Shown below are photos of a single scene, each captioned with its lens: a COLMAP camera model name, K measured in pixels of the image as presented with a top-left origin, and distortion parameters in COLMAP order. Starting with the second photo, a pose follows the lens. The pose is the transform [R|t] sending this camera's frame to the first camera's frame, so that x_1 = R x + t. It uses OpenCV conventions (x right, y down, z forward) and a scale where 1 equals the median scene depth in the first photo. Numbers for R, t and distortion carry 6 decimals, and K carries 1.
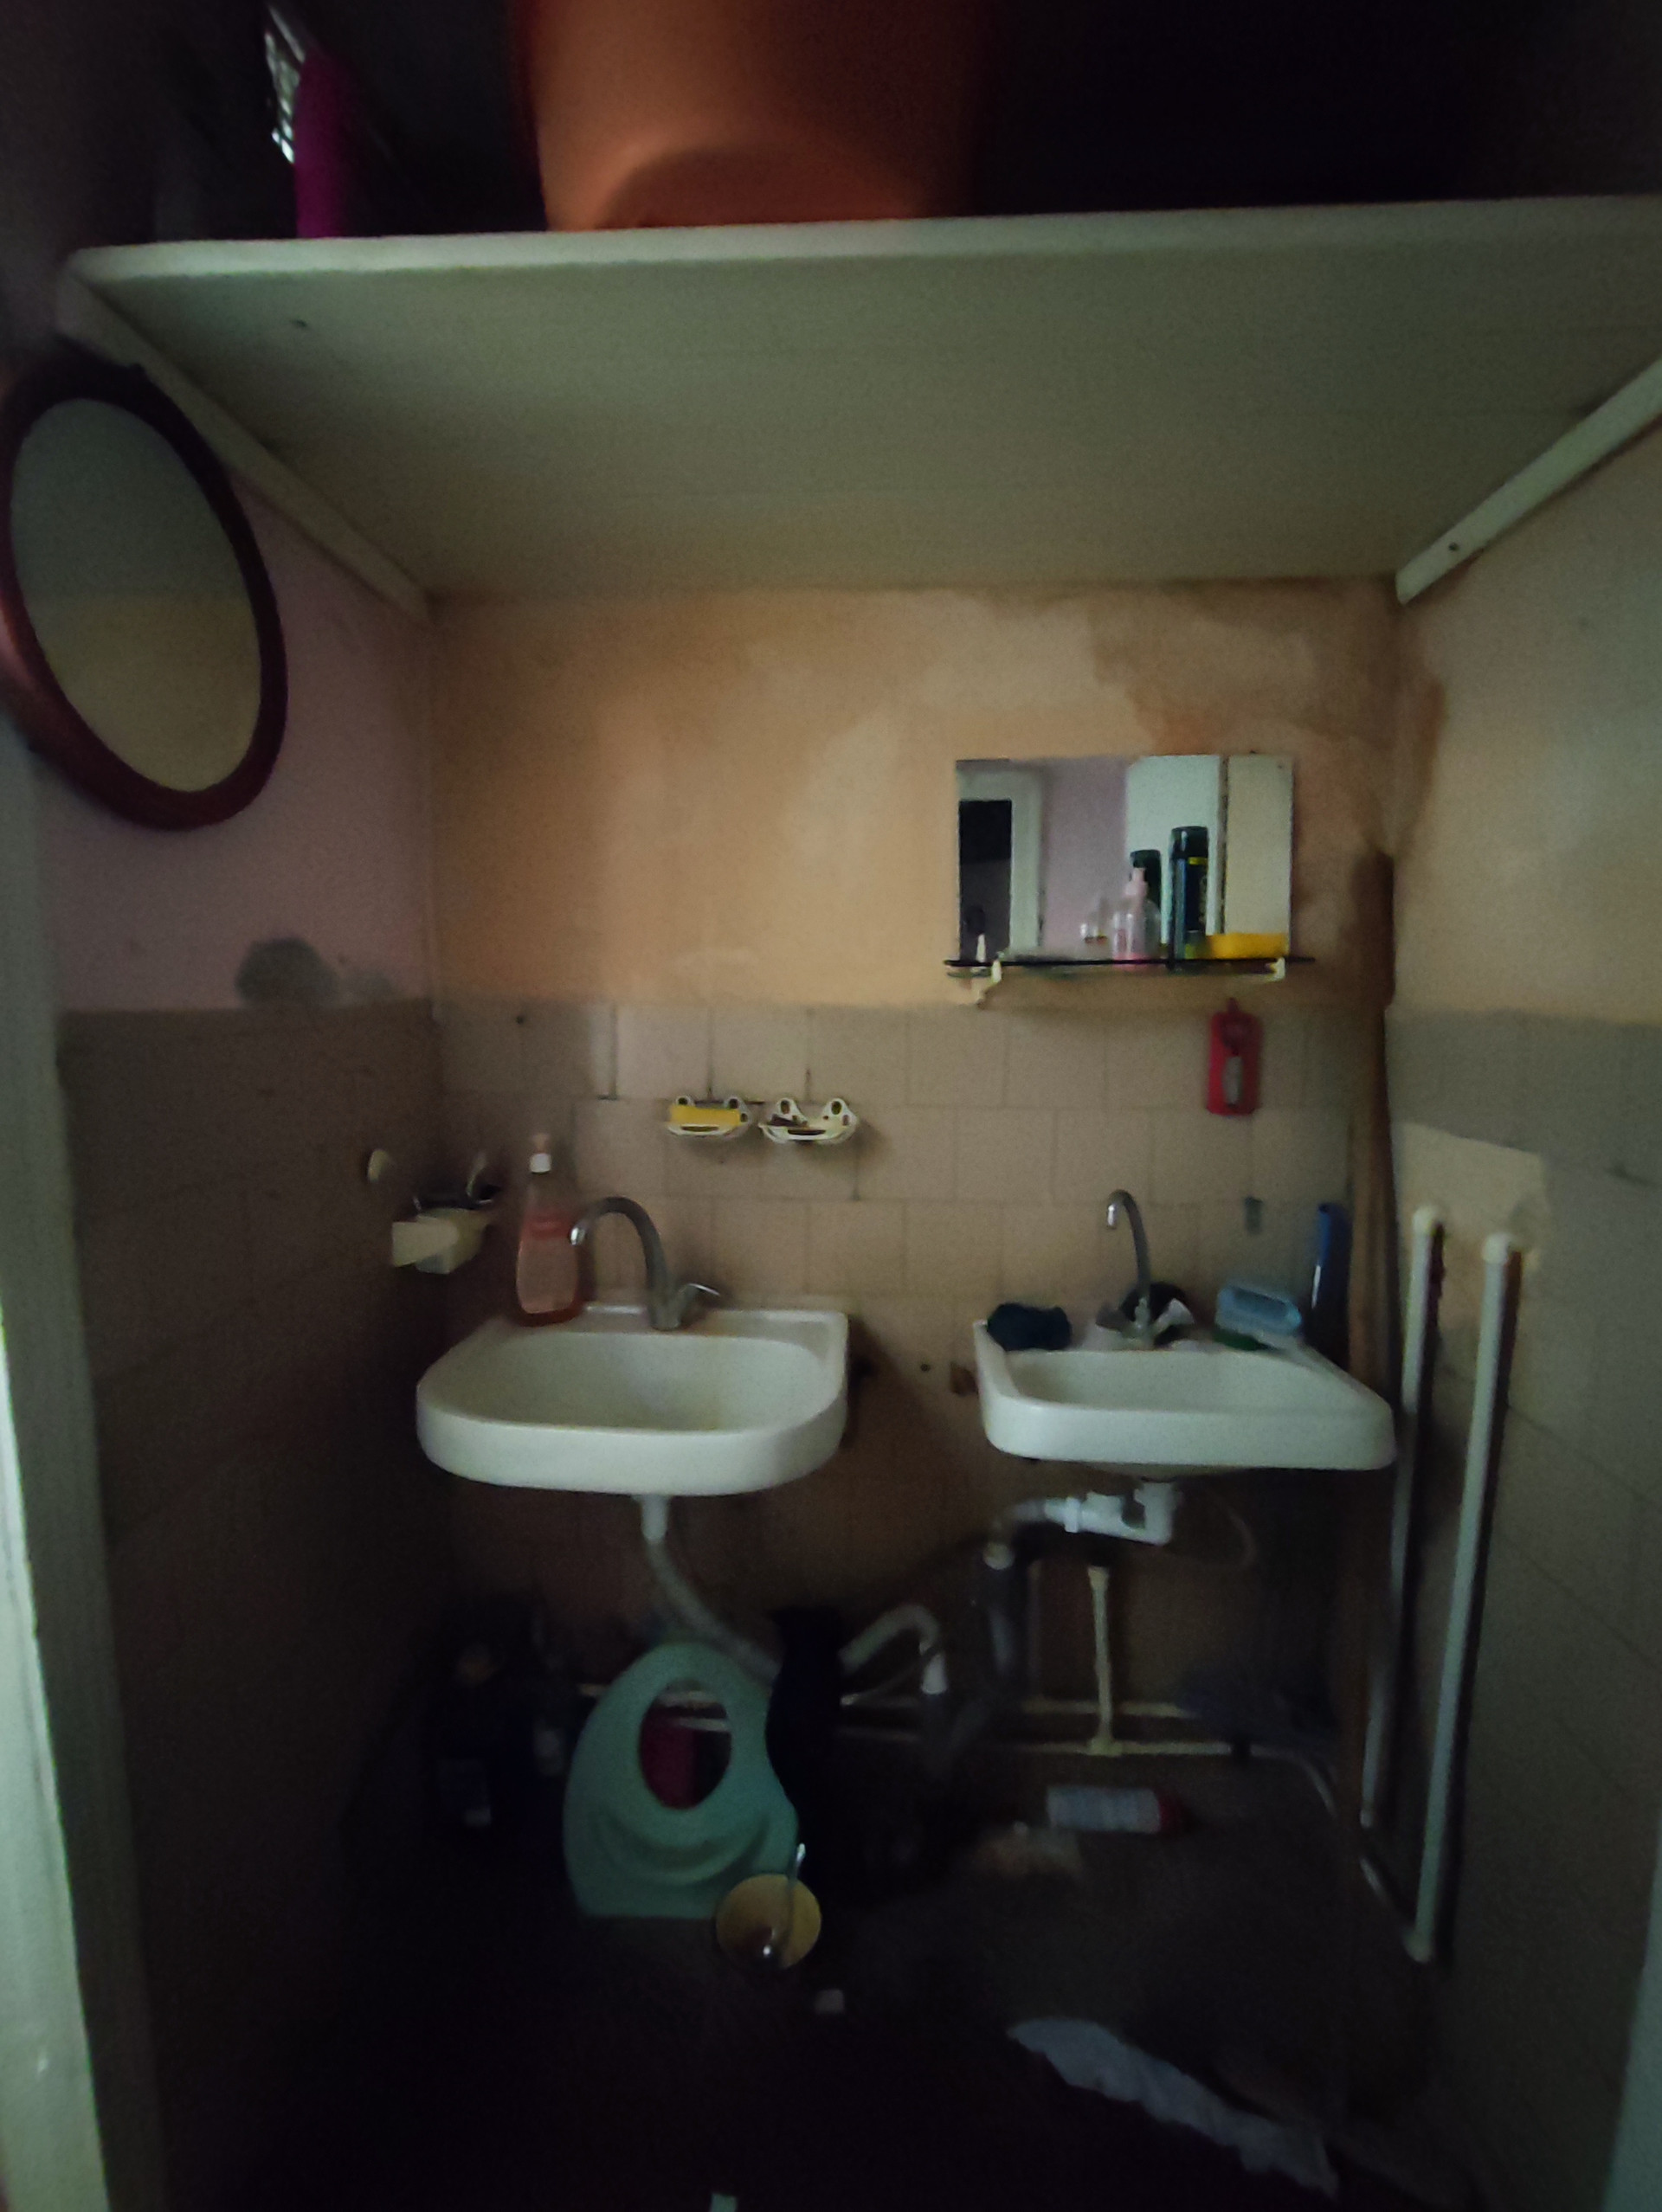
lens RADIAL K [[1005.4, 0, 838.1], [0, 1005.4, 1118.3], [0, 0, 1]] dist [-0.007780, 0.003308]
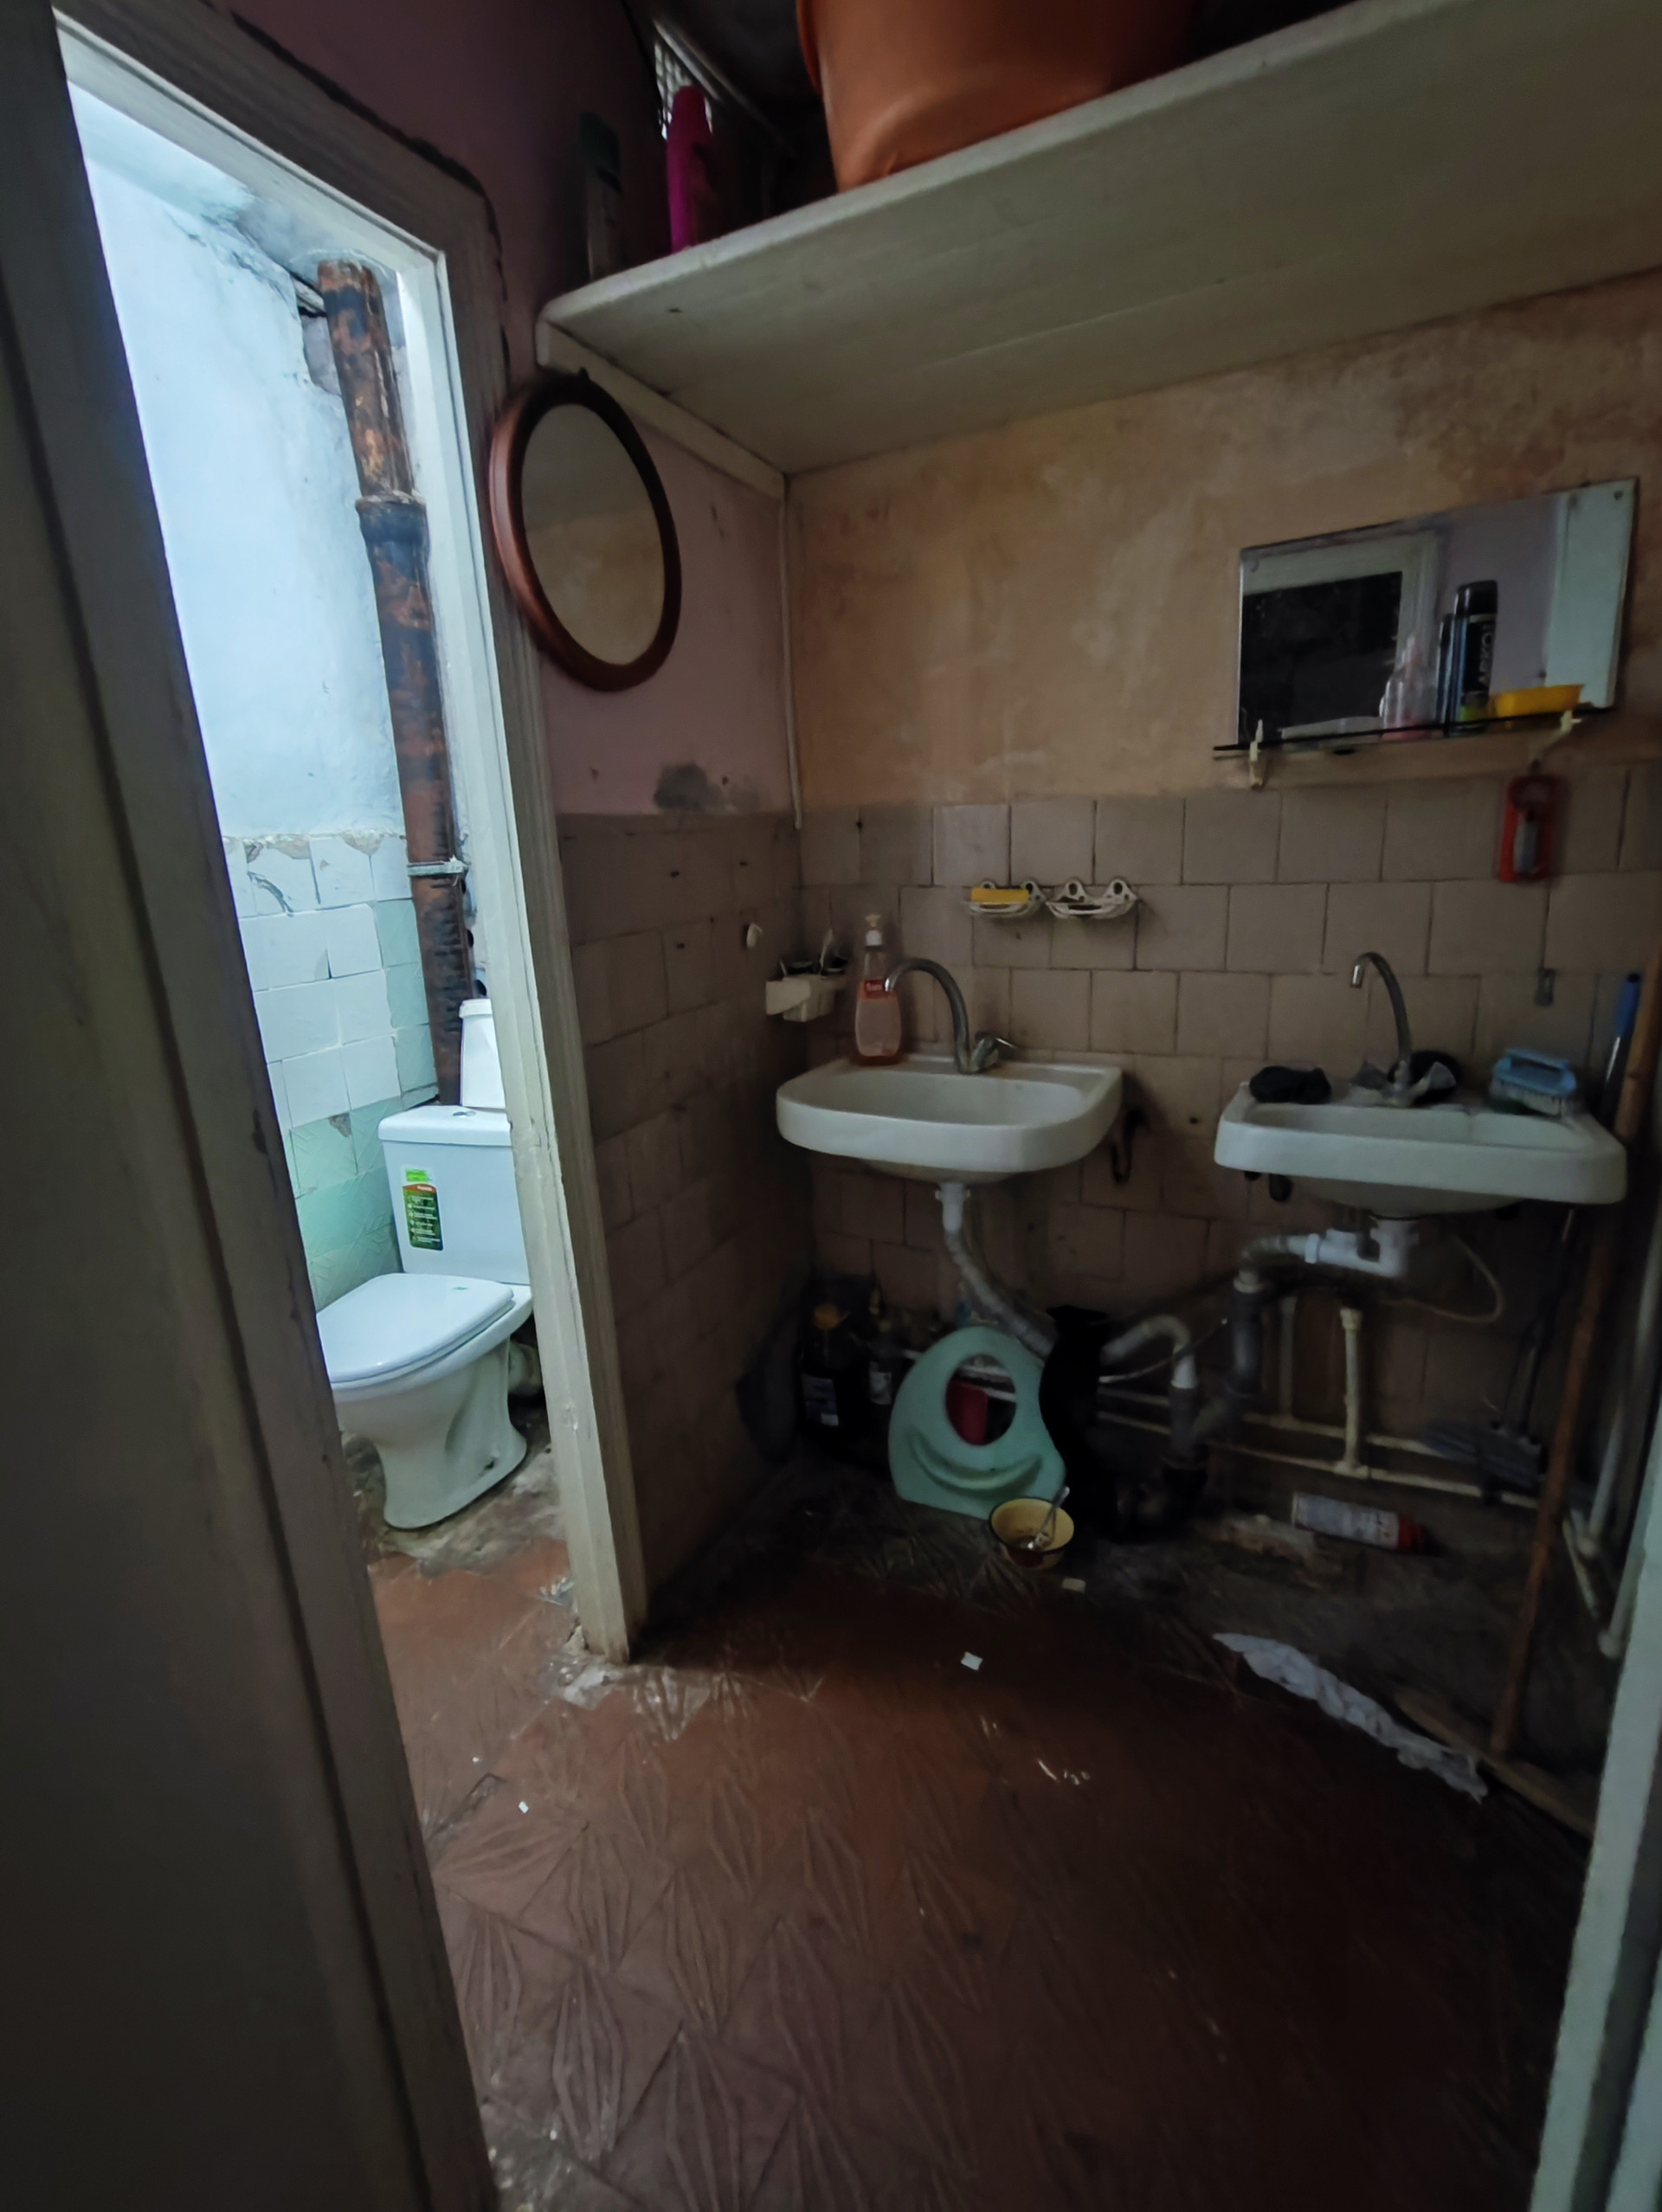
lens RADIAL K [[1005.4, 0, 825.9], [0, 1005.4, 1110.9], [0, 0, 1]] dist [-0.007780, 0.003308]
pose [[0.919379, 0.054138, -0.389630, 0.157272], [0.004441, 0.988993, 0.147898, 0.071881], [0.393349, -0.137705, 0.909018, -0.210153]]
